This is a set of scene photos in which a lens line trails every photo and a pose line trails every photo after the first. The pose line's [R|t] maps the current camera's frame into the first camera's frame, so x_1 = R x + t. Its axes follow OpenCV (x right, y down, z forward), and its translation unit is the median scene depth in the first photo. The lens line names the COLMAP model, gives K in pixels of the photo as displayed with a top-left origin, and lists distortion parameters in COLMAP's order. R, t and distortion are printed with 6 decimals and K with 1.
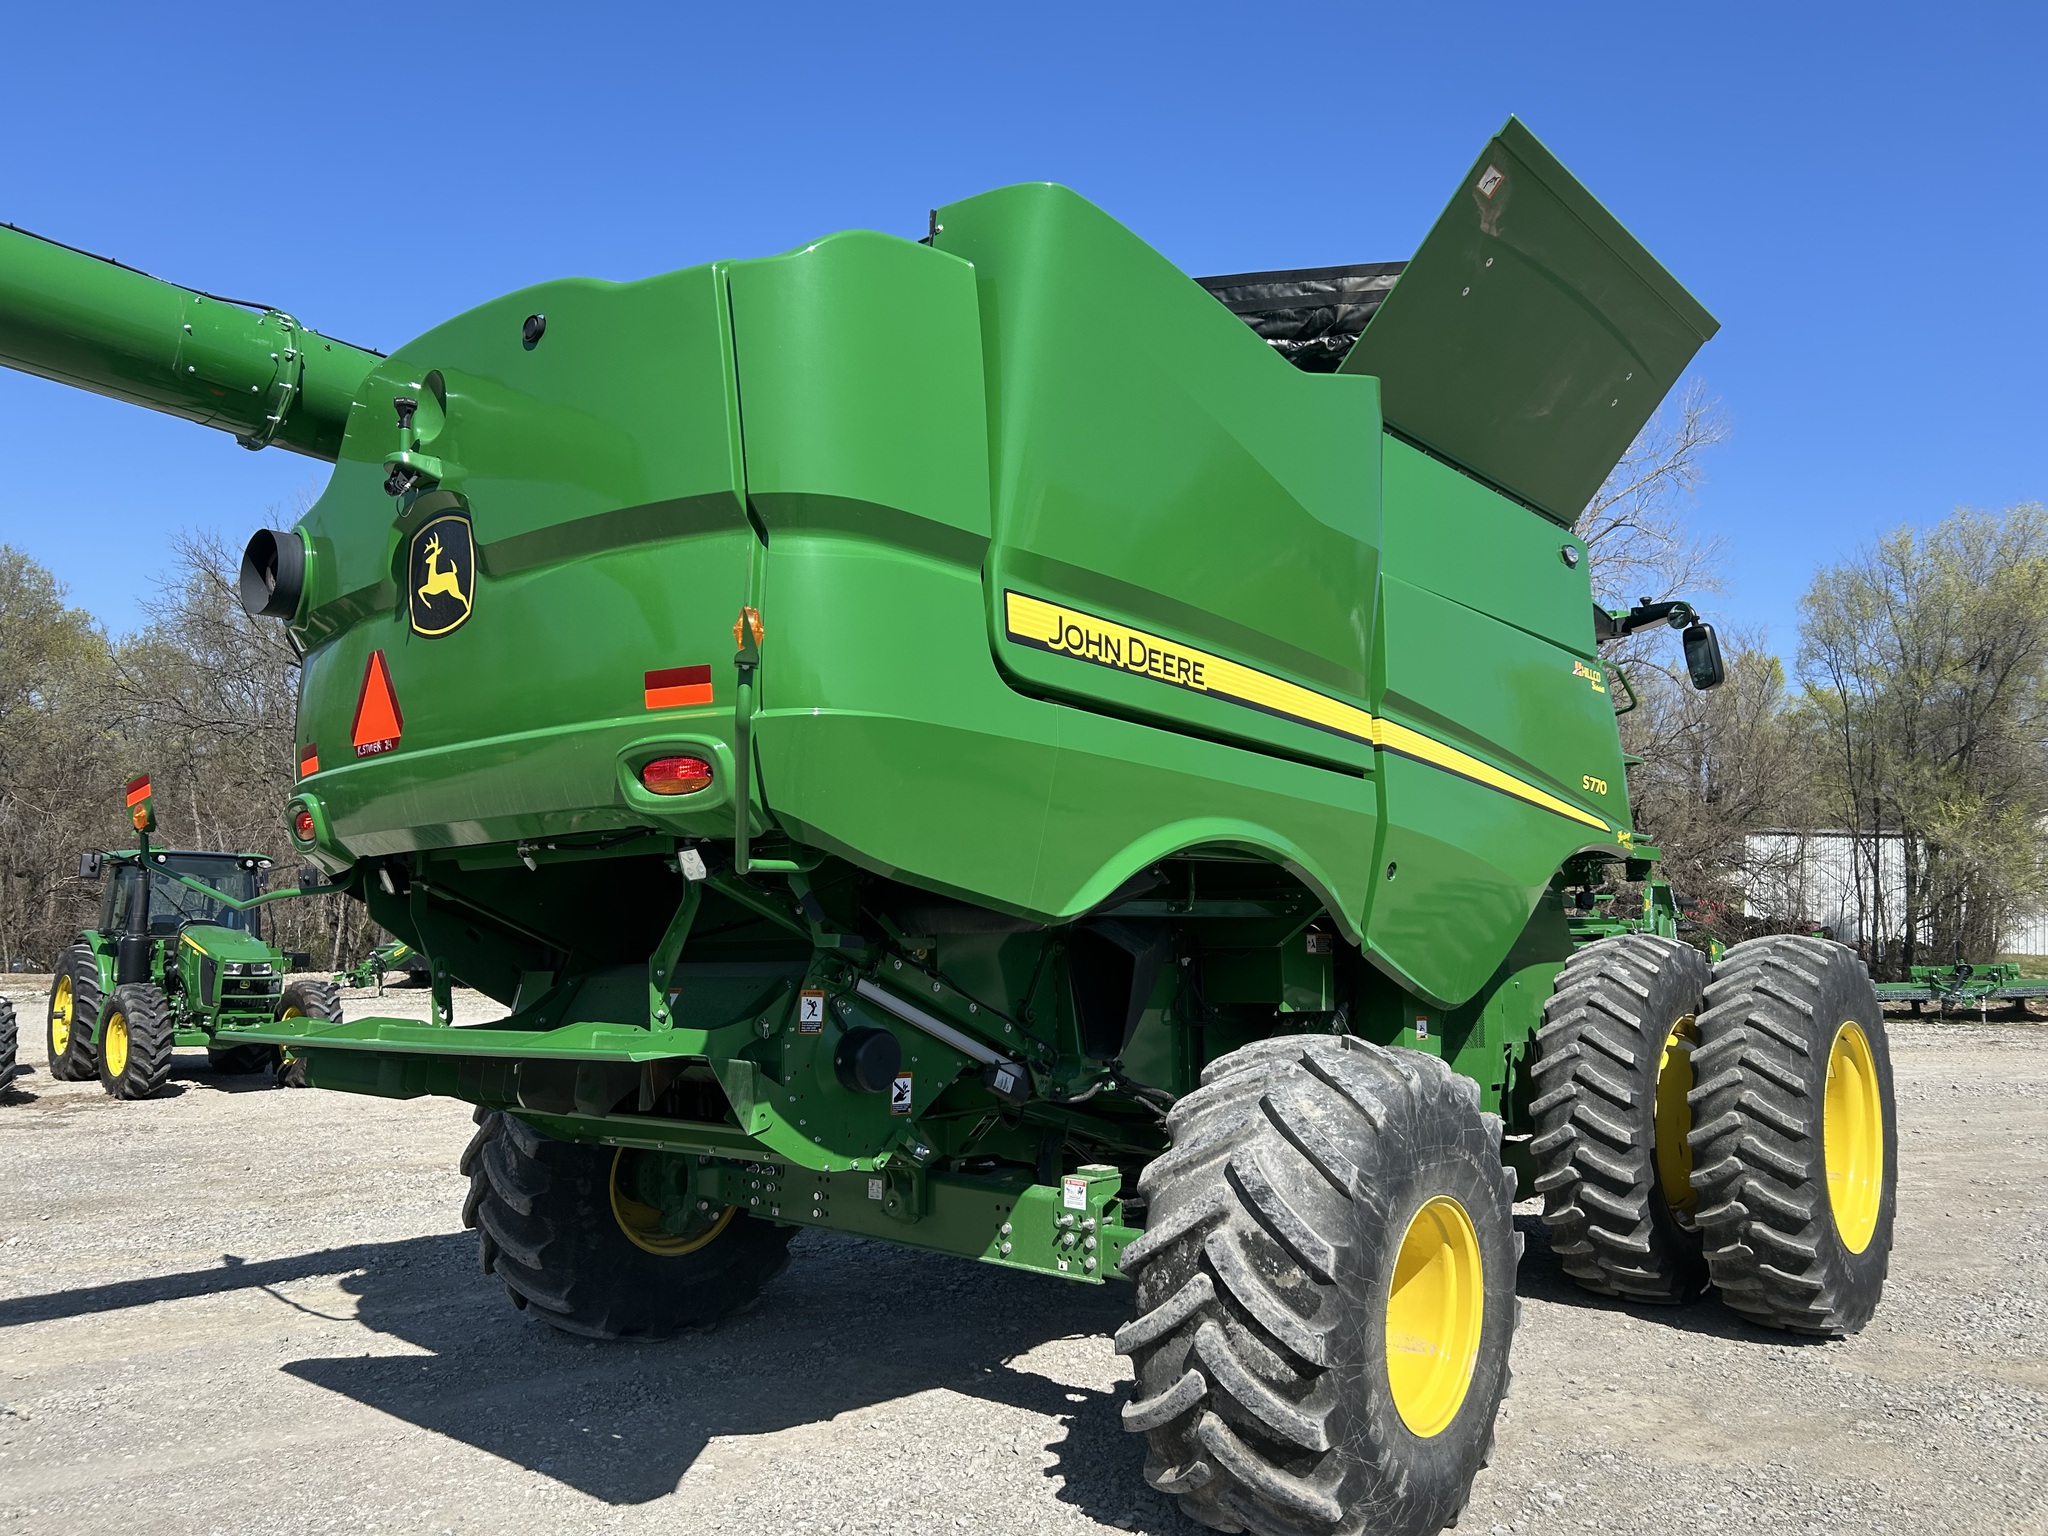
lens RADIAL K [[1517.3, 0, 1032.7], [0, 1517.3, 793.7], [0, 0, 1]] dist [0.052928, -0.052746]
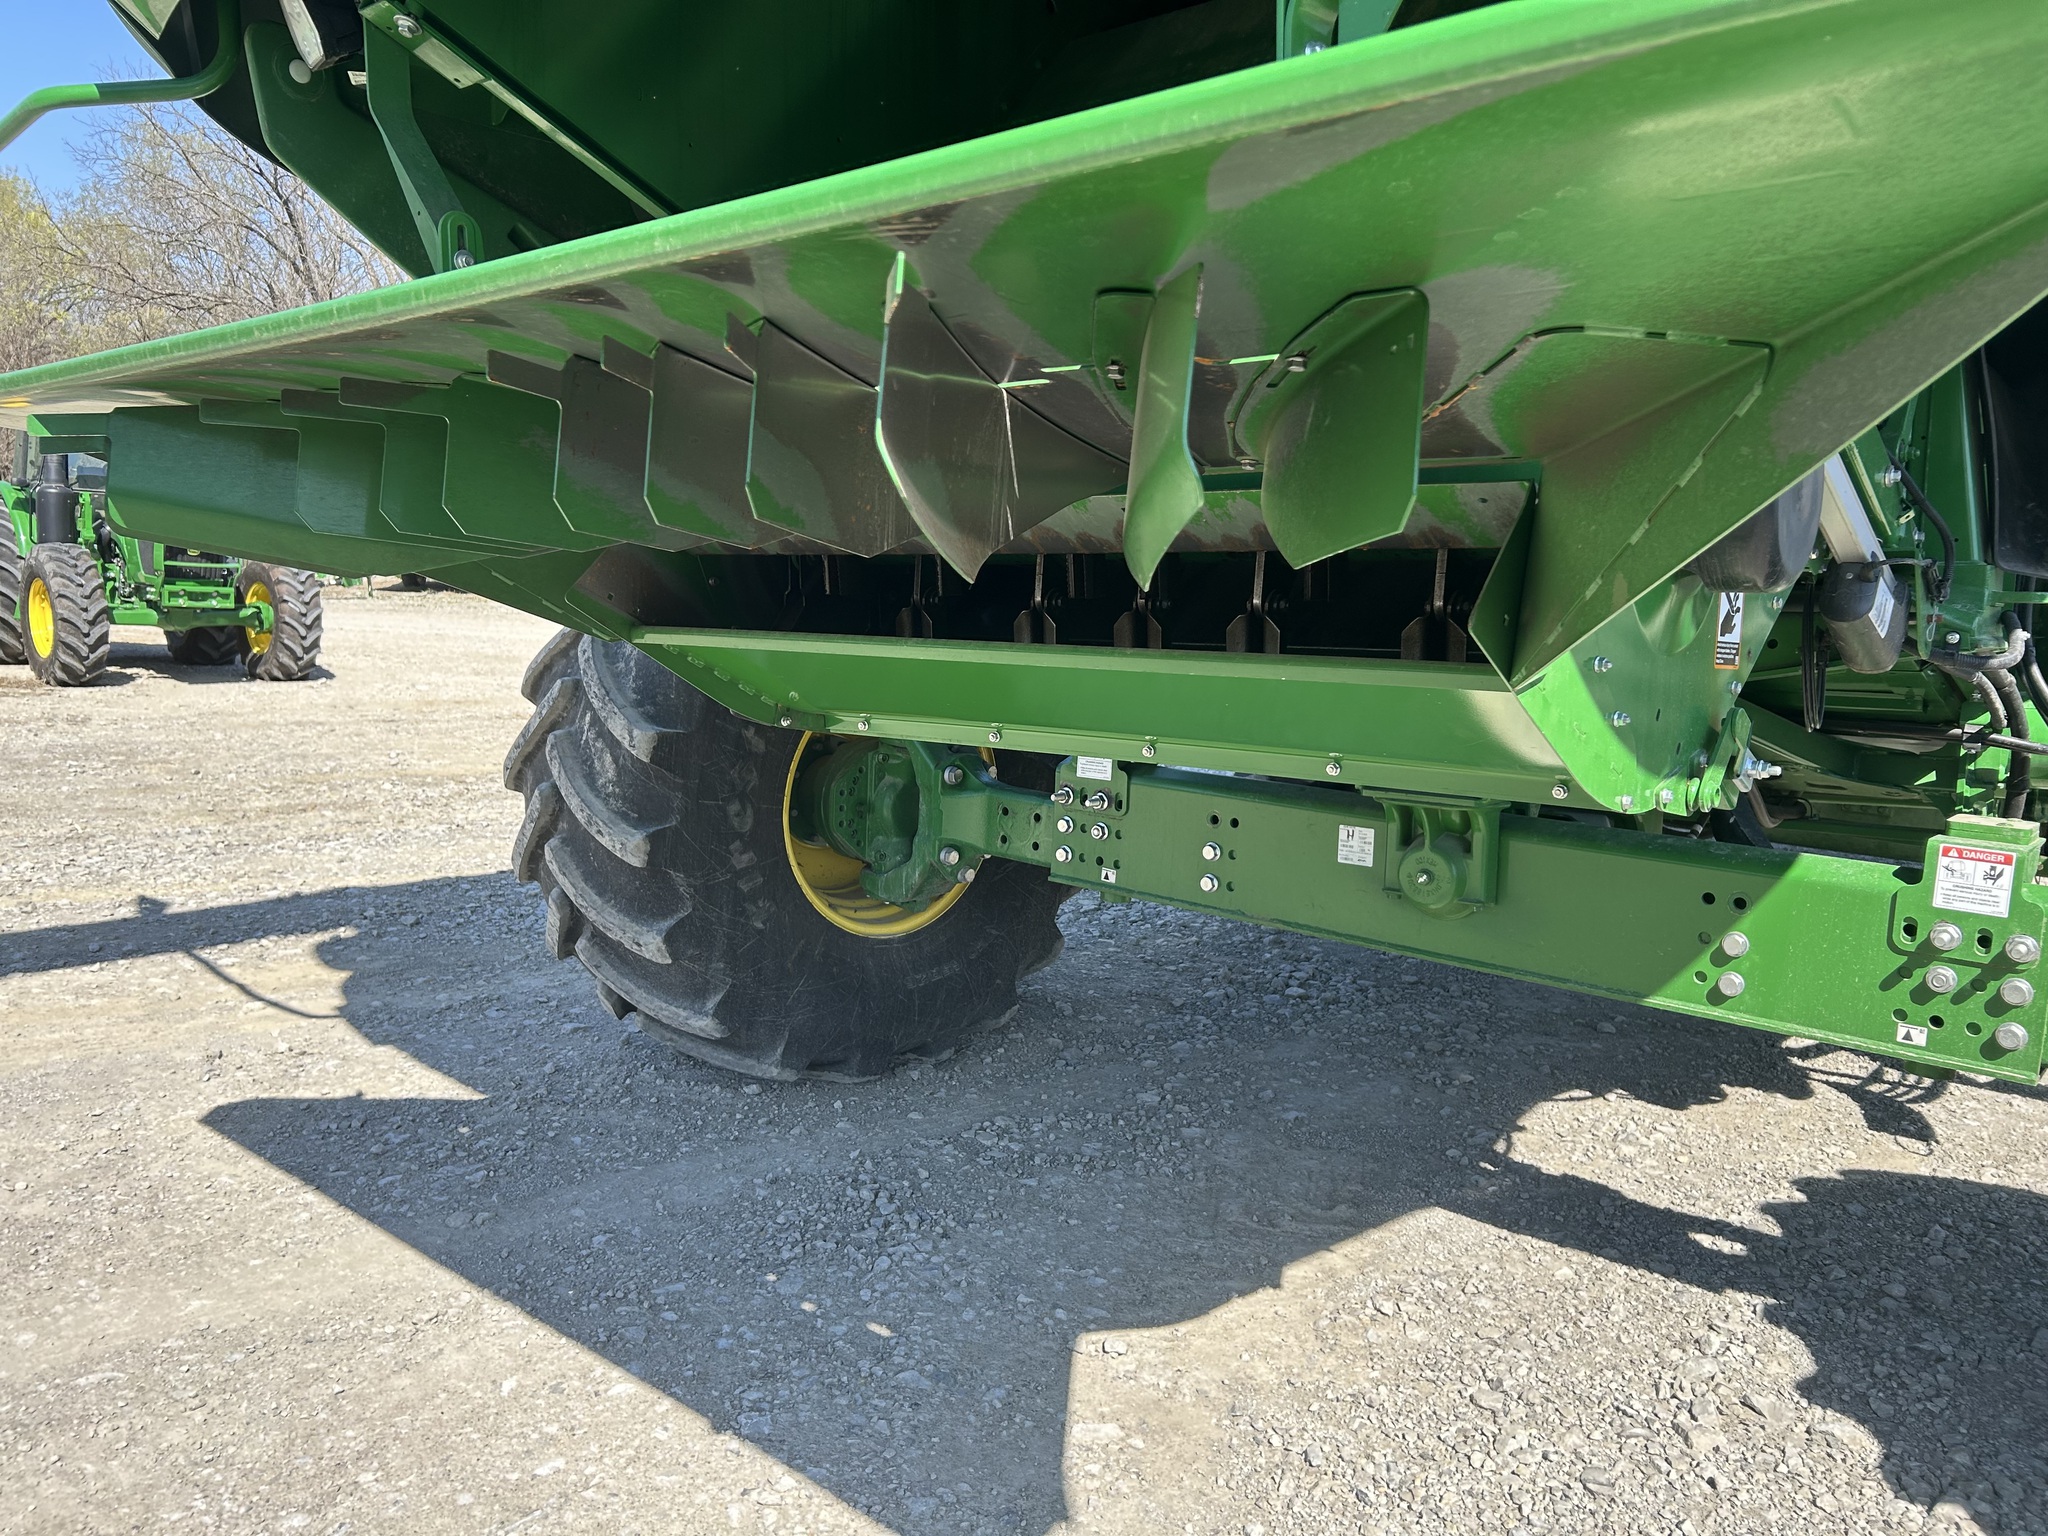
lens RADIAL K [[1538.1, 0, 1011.1], [0, 1538.1, 776.1], [0, 0, 1]] dist [0.057285, -0.060388]
pose [[0.999509, 0.030017, -0.008934, -0.190853], [-0.027294, 0.974782, 0.221482, 0.118541], [0.015357, -0.221130, 0.975123, 0.468953]]
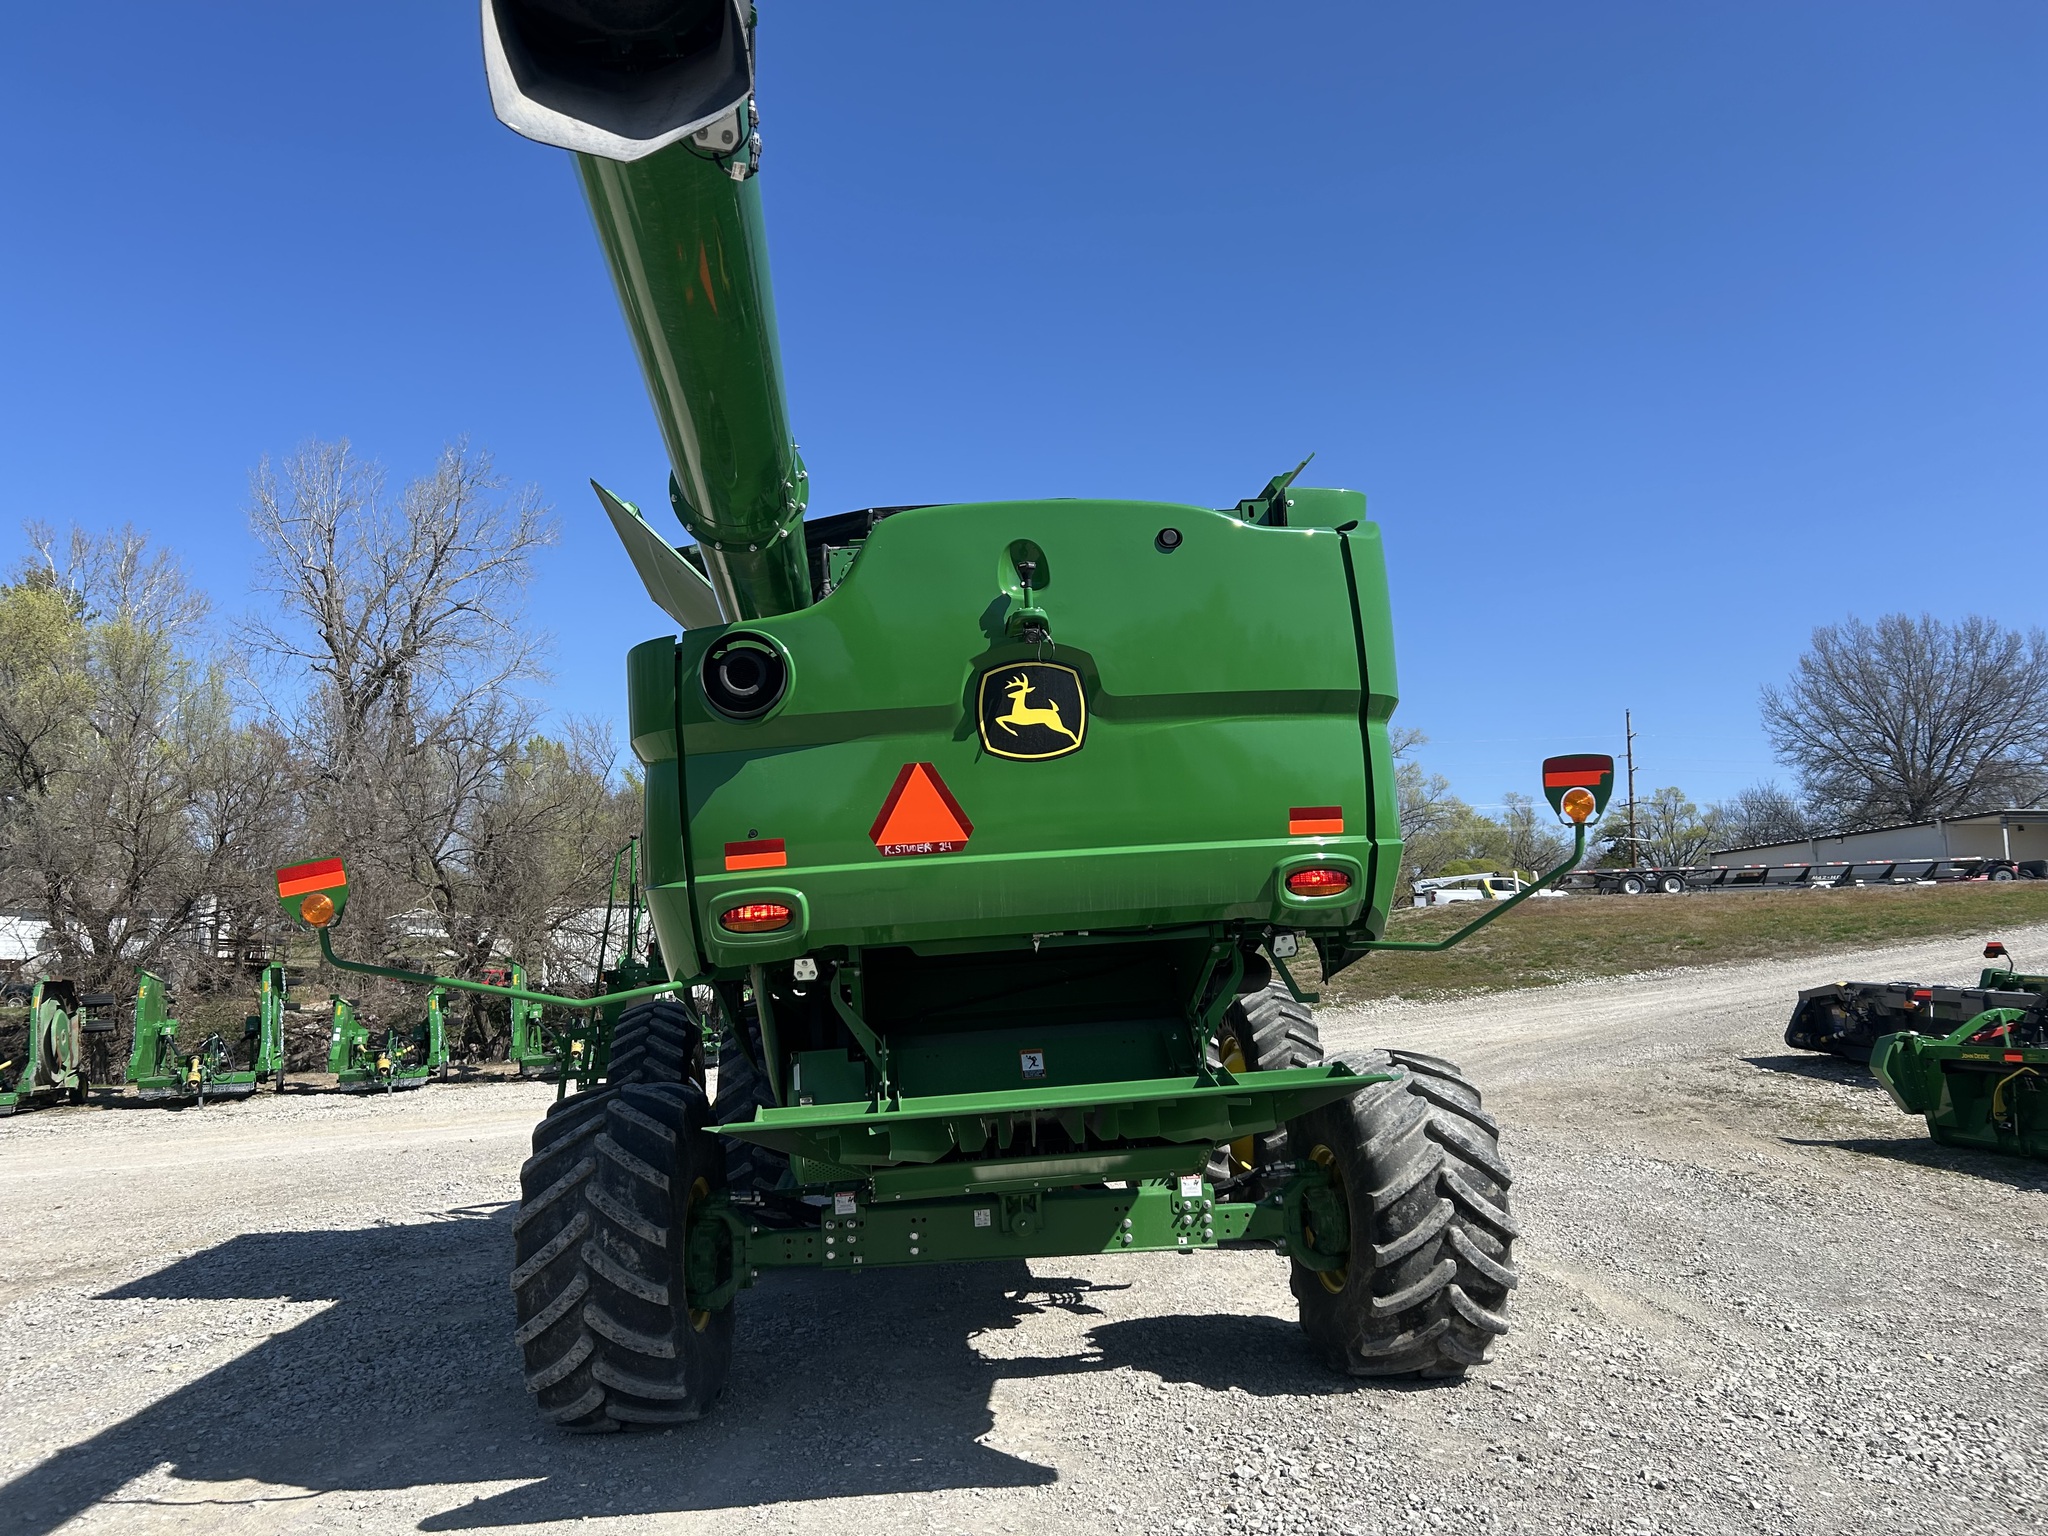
lens RADIAL K [[1502.4, 0, 982.6], [0, 1502.4, 768.3], [0, 0, 1]] dist [0.055084, -0.061275]
pose [[0.709983, 0.060423, 0.701622, -0.867336], [-0.014533, 0.997357, -0.071186, -0.007986], [-0.704069, 0.040344, 0.708985, 0.129172]]
